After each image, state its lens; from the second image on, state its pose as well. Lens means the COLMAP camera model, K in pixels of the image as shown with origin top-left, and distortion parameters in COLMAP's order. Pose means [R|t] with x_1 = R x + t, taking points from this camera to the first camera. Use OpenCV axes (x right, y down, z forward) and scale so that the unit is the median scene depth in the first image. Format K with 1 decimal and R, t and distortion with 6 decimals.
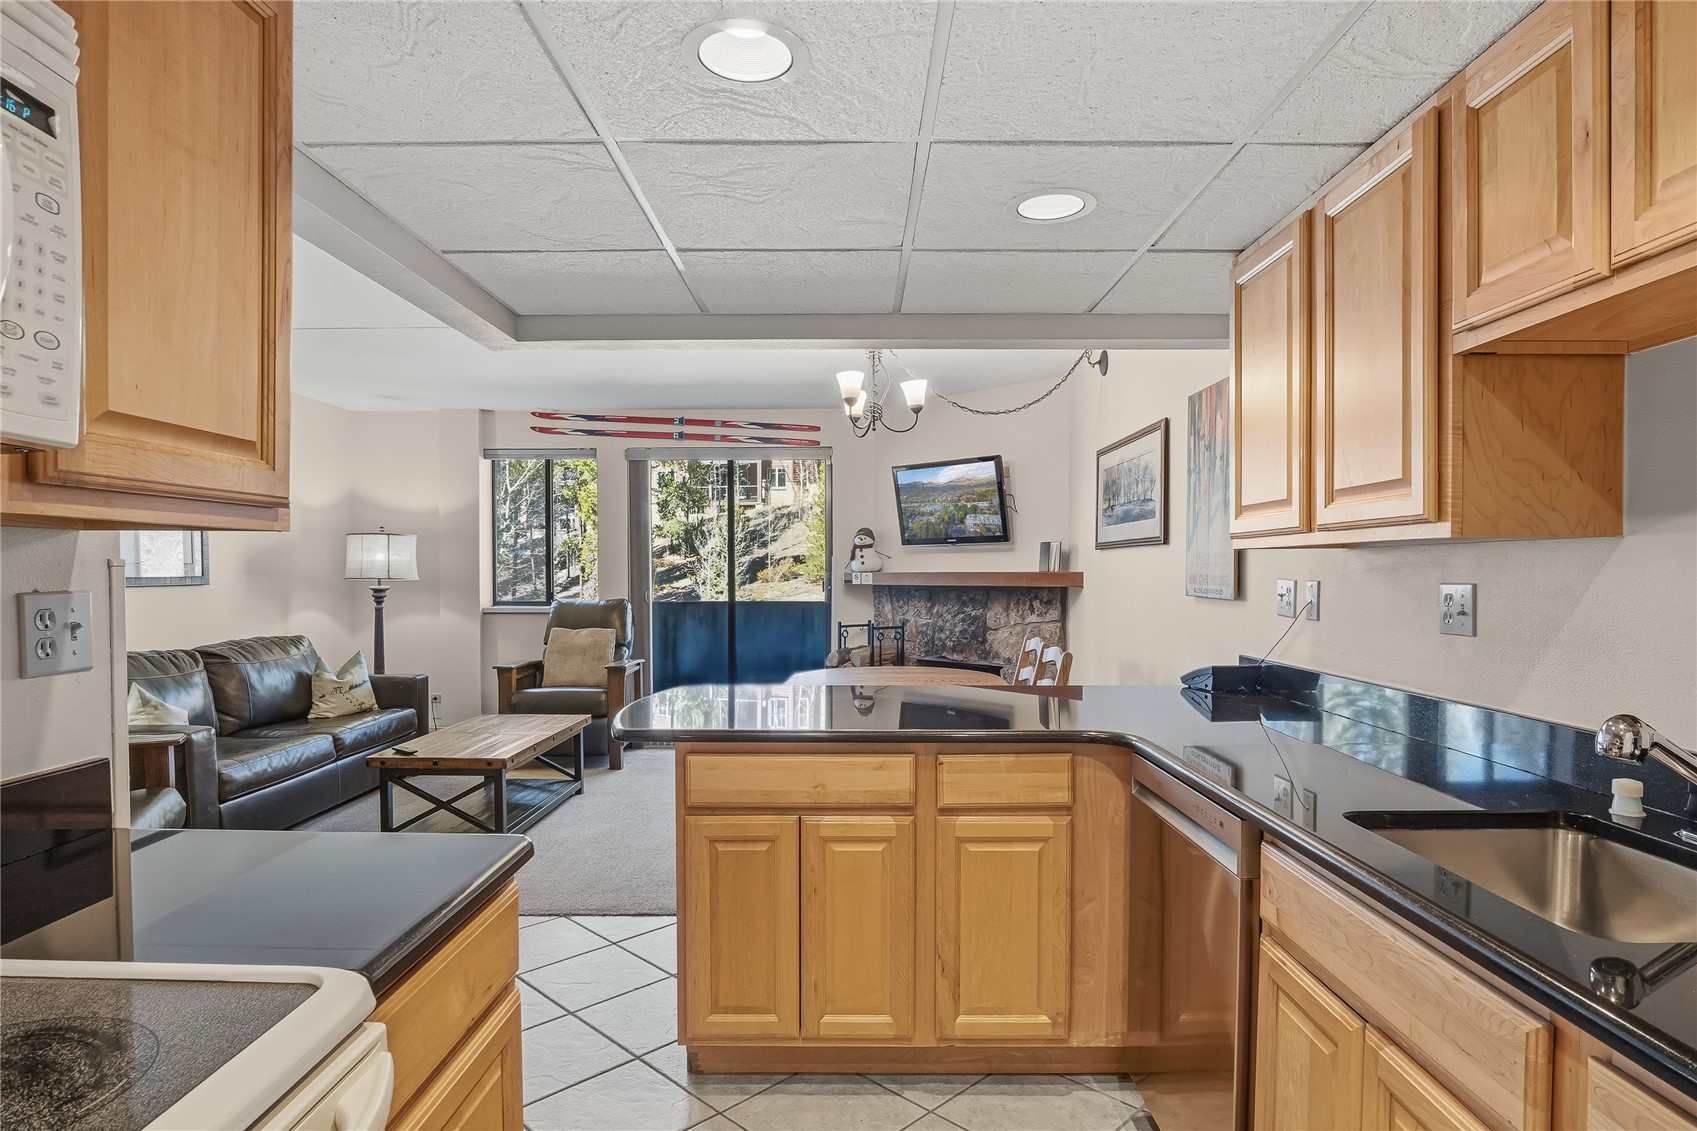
lens RADIAL K [[921.6, 0, 852.5], [0, 921.6, 598.1], [0, 0, 1]] dist [-0.031915, 0.008366]
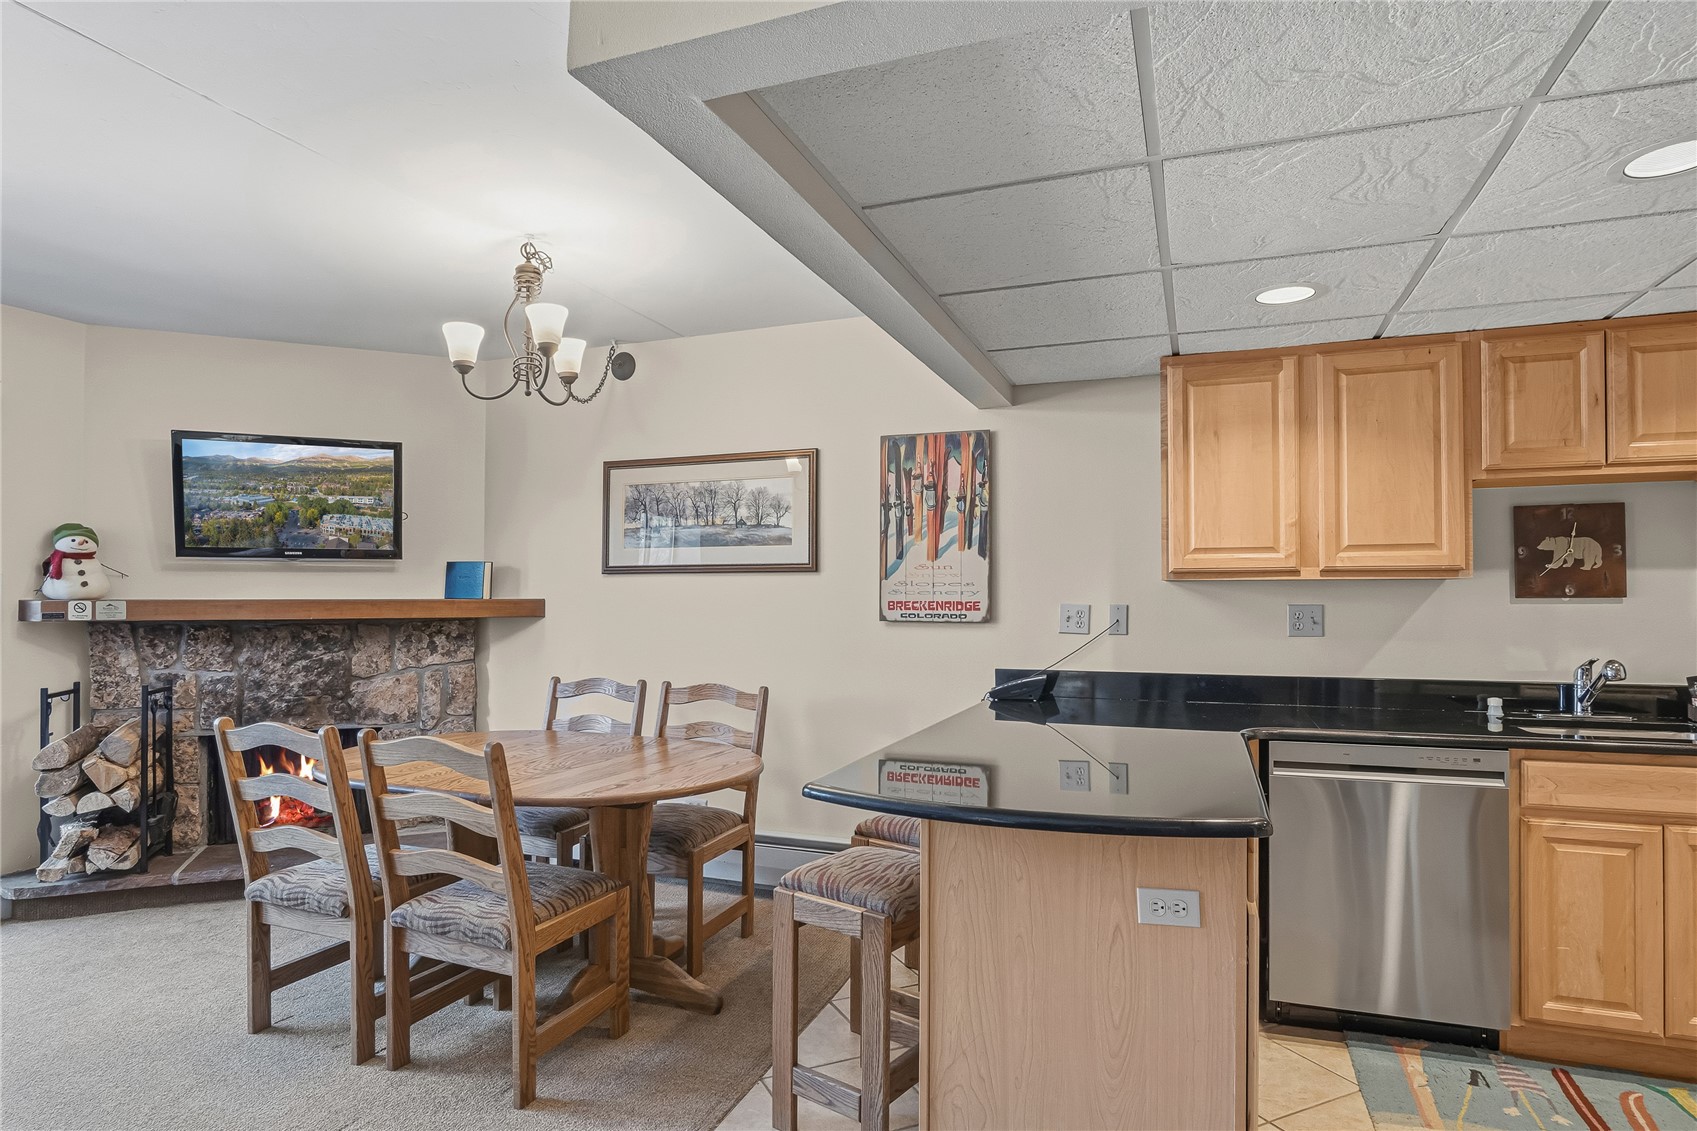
lens RADIAL K [[921.6, 0, 852.7], [0, 921.6, 584.9], [0, 0, 1]] dist [-0.031915, 0.008366]
pose [[0.361745, 0.012889, 0.932188, -0.389187], [0.028025, 0.999302, -0.024692, -0.011384], [-0.931856, 0.035057, 0.361131, 0.389411]]
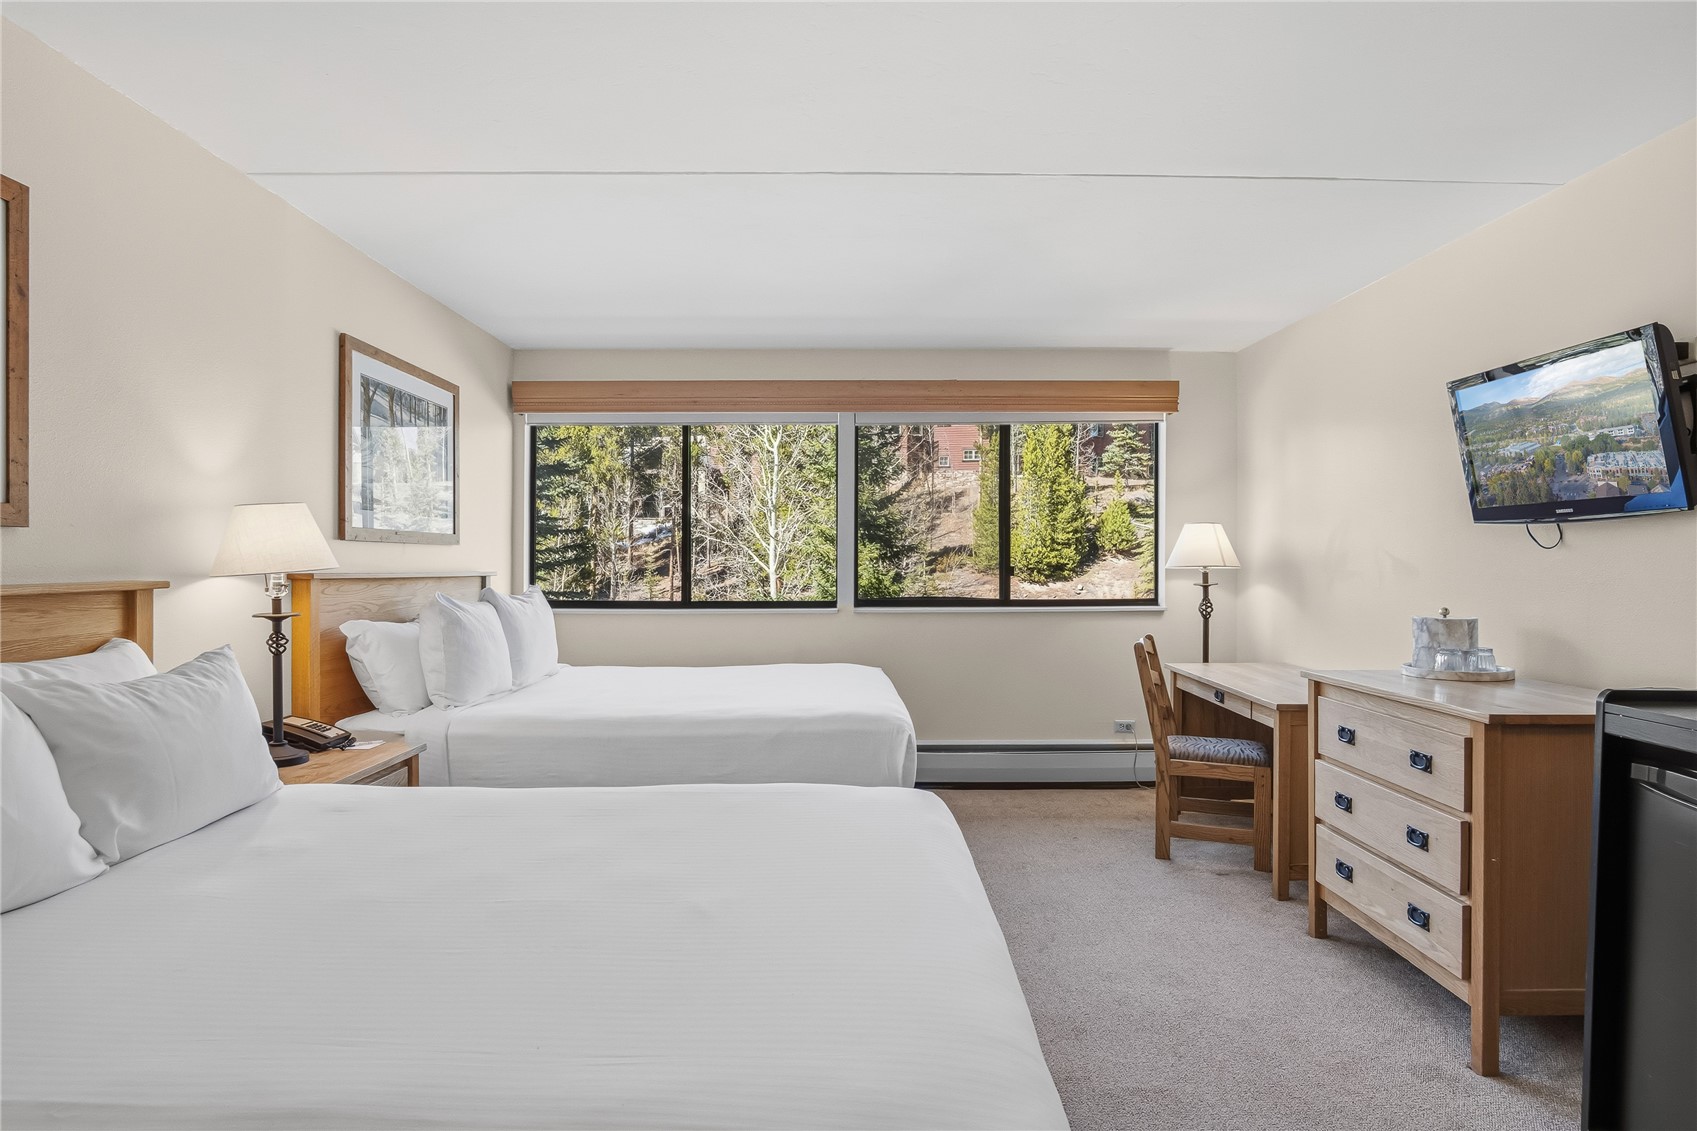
lens RADIAL K [[921.6, 0, 838.3], [0, 921.6, 551.7], [0, 0, 1]] dist [-0.031915, 0.008366]
pose [[0.728595, -0.007231, -0.684907, 0.169674], [-0.020031, 0.999292, -0.031859, -0.011052], [0.684652, 0.036932, 0.727934, 0.353888]]
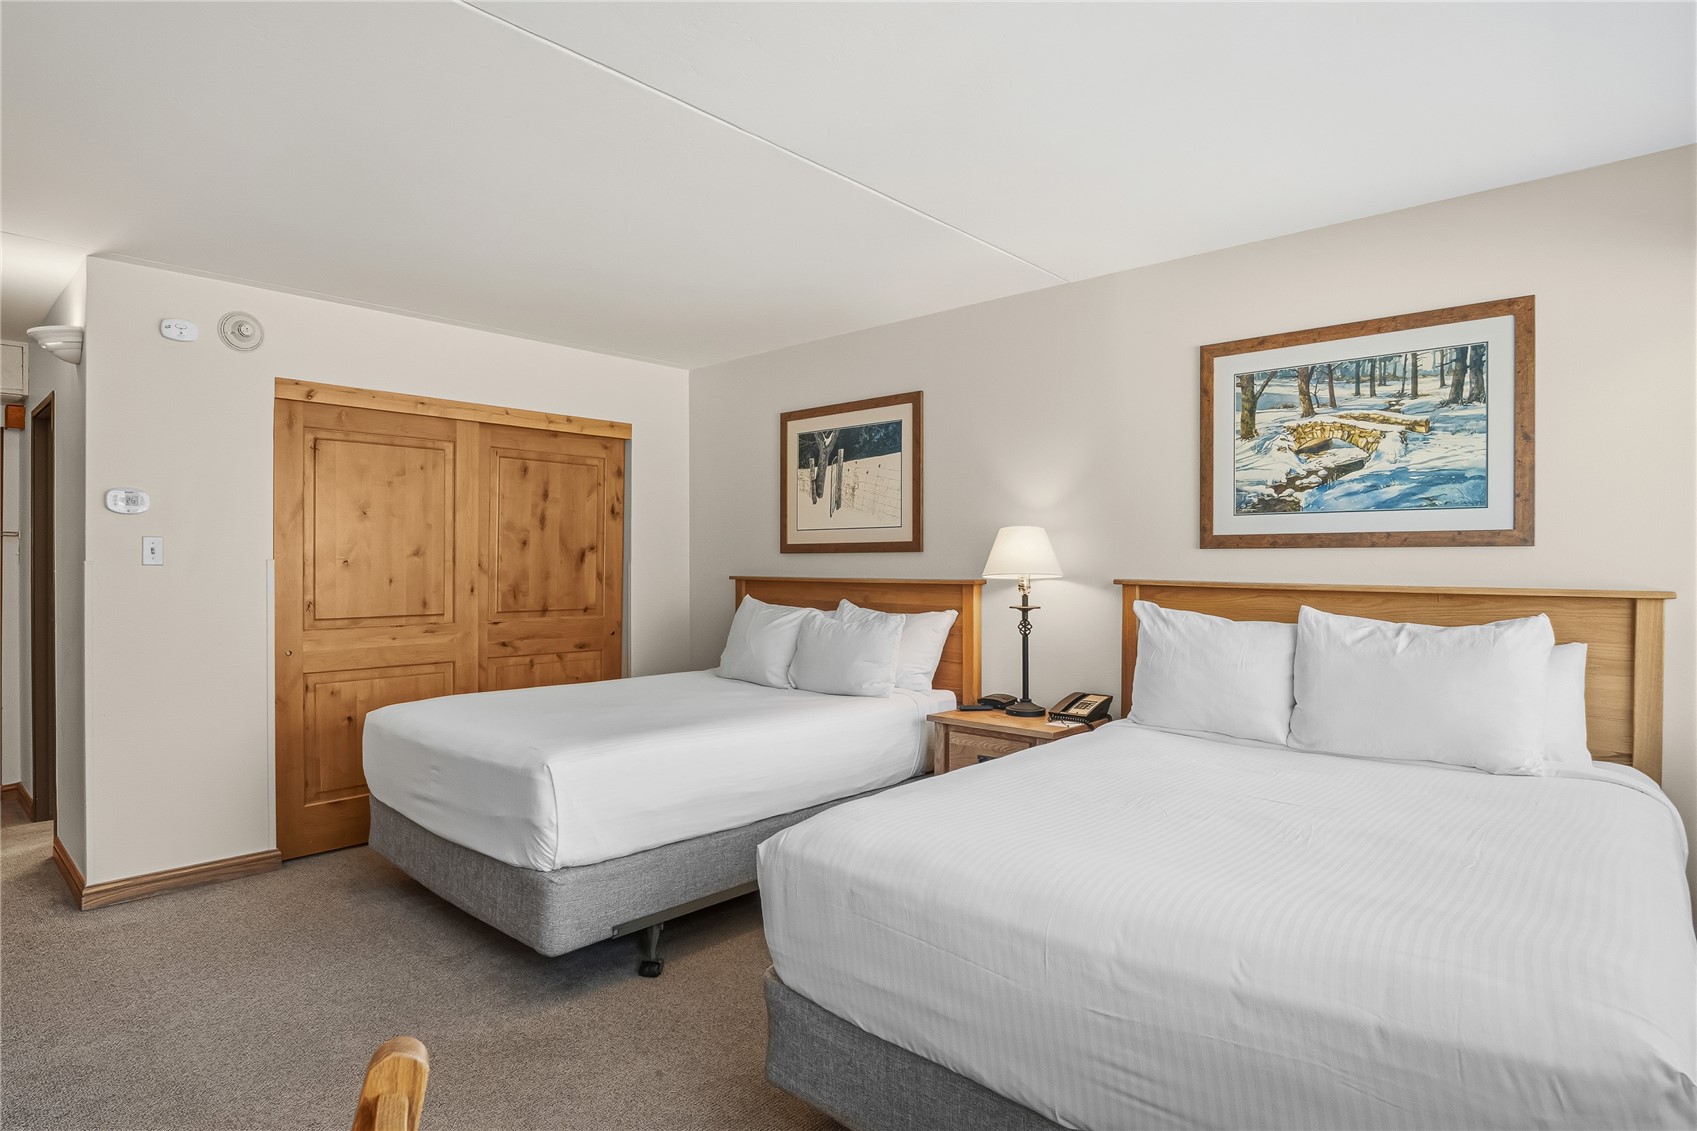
lens RADIAL K [[921.6, 0, 856.1], [0, 921.6, 564.0], [0, 0, 1]] dist [-0.031915, 0.008366]
pose [[-0.997032, -0.007428, -0.076627, -0.272393], [-0.009279, 0.999673, 0.023826, -0.037849], [0.076425, 0.024467, -0.996775, 1.320409]]
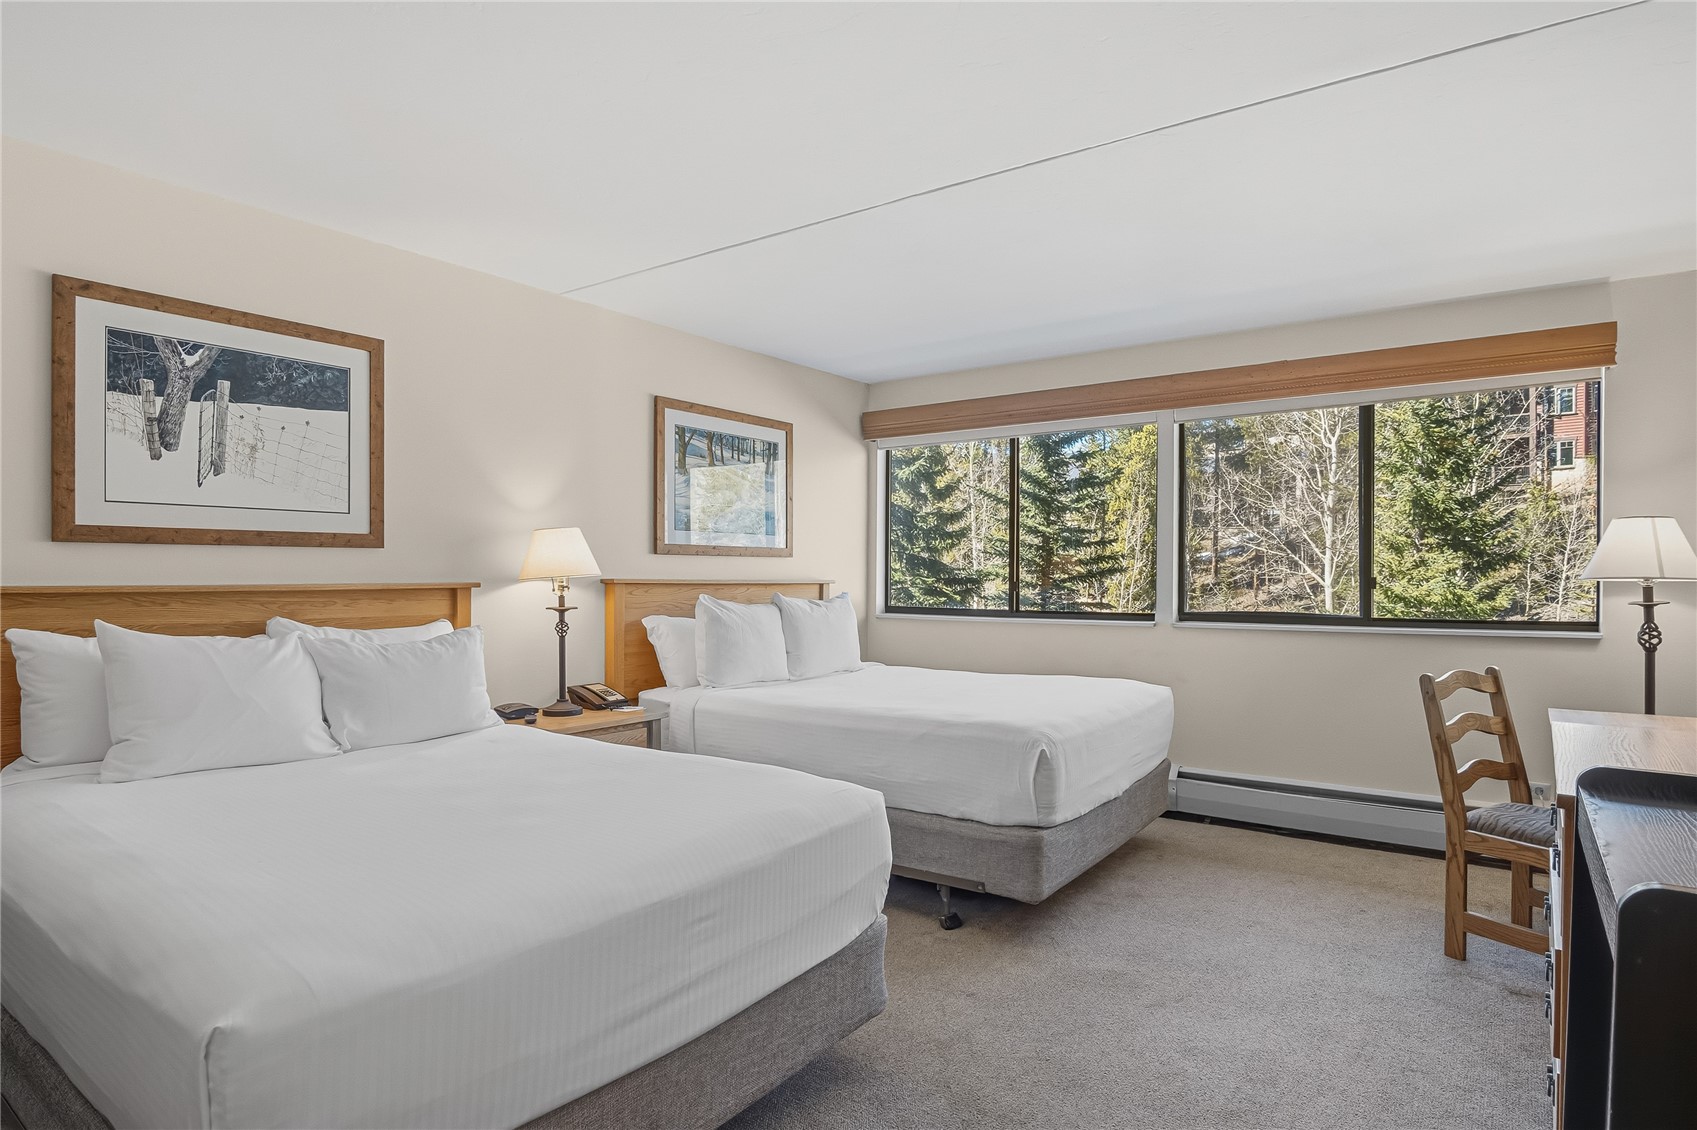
lens RADIAL K [[921.6, 0, 833.6], [0, 921.6, 568.5], [0, 0, 1]] dist [-0.031915, 0.008366]
pose [[0.177490, -0.004051, -0.984114, 0.357319], [-0.030612, 0.999485, -0.009635, -0.016733], [0.983646, 0.031836, 0.177275, 0.620713]]
